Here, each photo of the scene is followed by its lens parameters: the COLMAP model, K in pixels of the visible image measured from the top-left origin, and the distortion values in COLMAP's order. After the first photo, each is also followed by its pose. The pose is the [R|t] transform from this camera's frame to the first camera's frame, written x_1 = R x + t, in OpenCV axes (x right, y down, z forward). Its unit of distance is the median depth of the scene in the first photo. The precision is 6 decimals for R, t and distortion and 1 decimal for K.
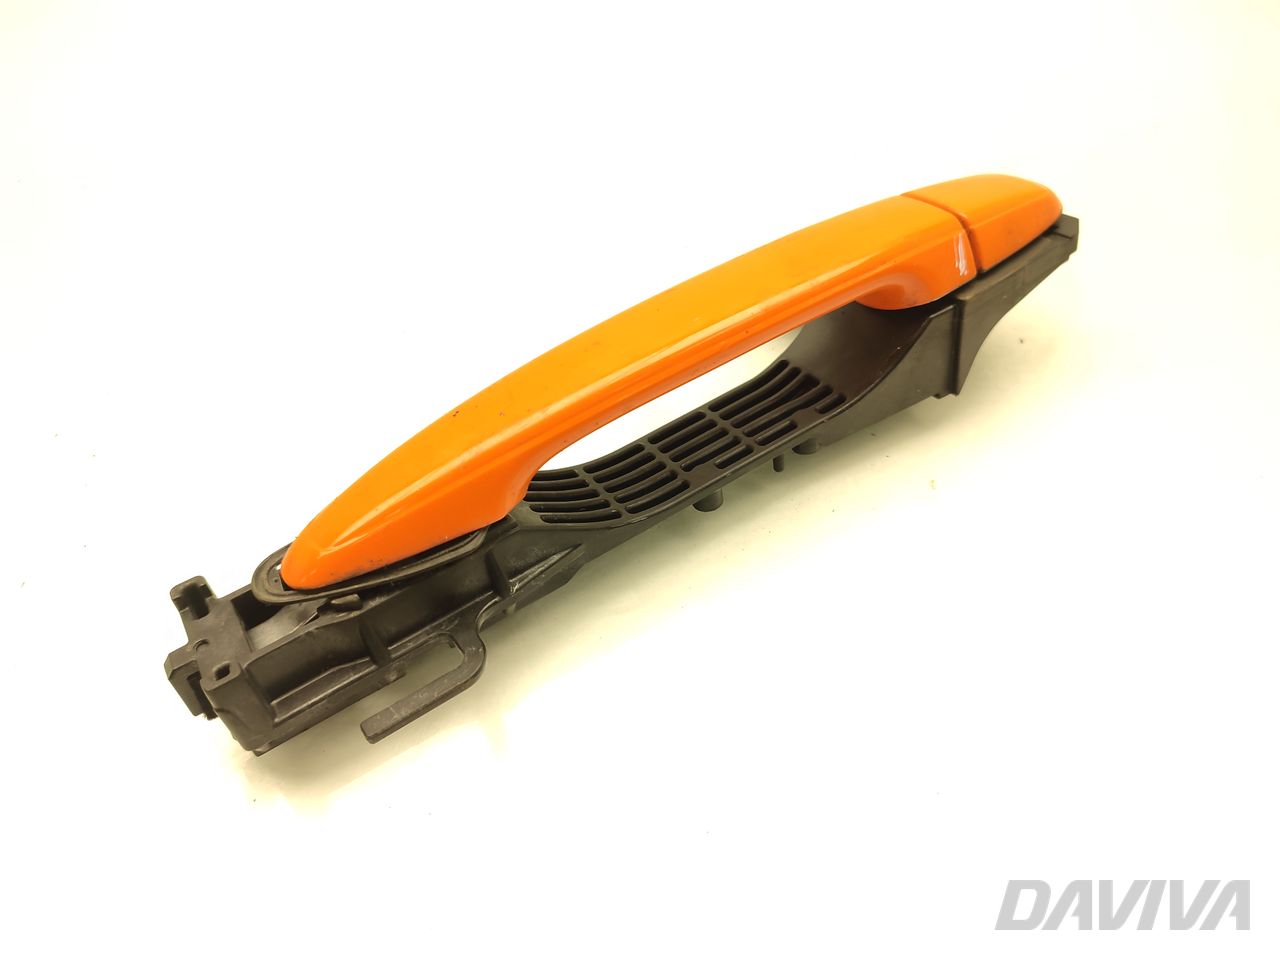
lens RADIAL K [[896.5, 0, 640.0], [0, 896.5, 480.0], [0, 0, 1]] dist [-0.000822, -0.000062]
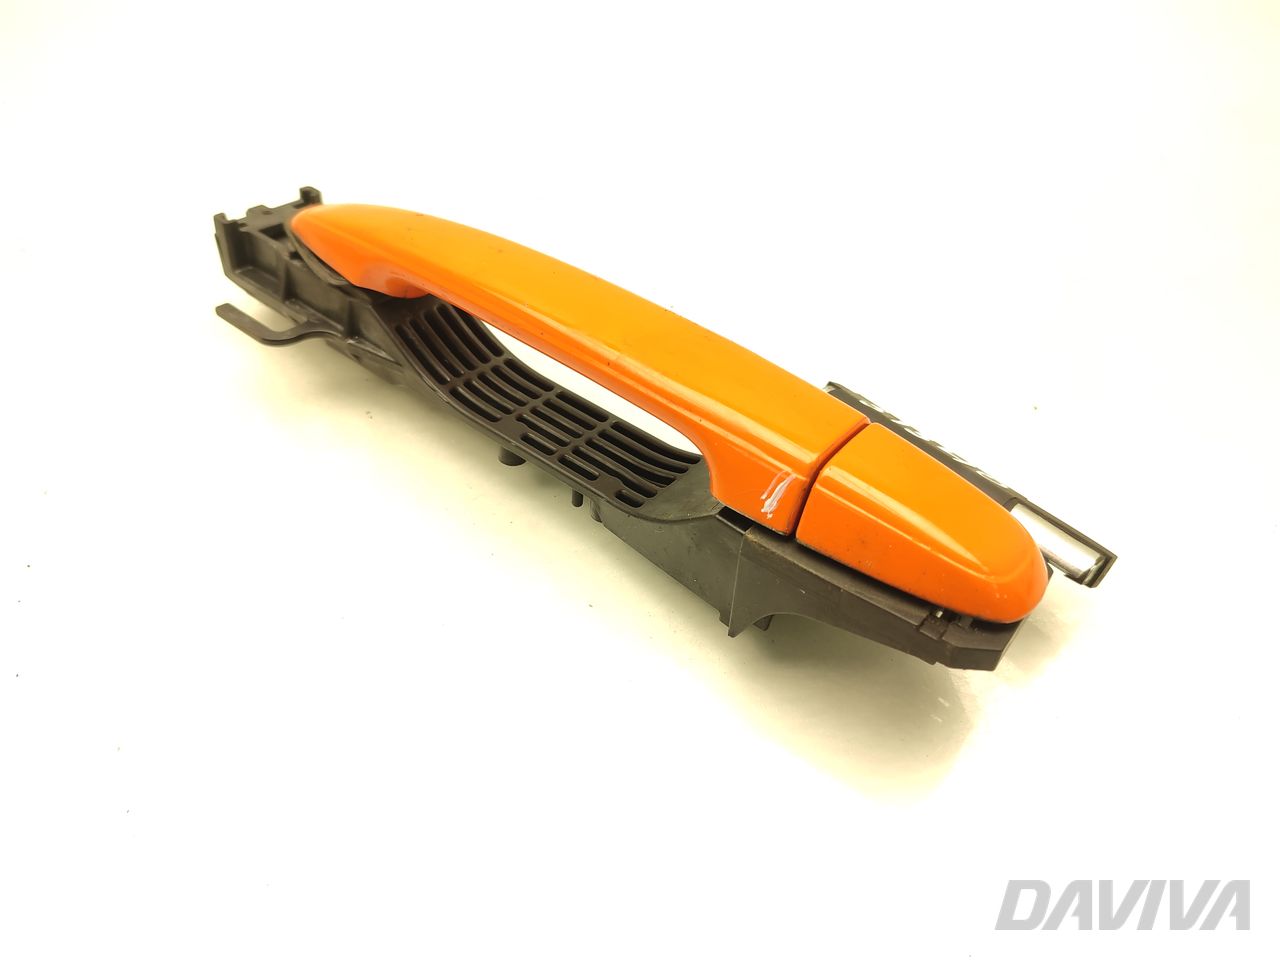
lens RADIAL K [[896.5, 0, 640.0], [0, 896.5, 480.0], [0, 0, 1]] dist [-0.000822, -0.000062]
pose [[0.345549, 0.761653, -0.548161, 0.736947], [-0.737067, 0.581832, 0.343807, -0.438775], [0.580800, 0.285230, 0.762441, 0.305109]]
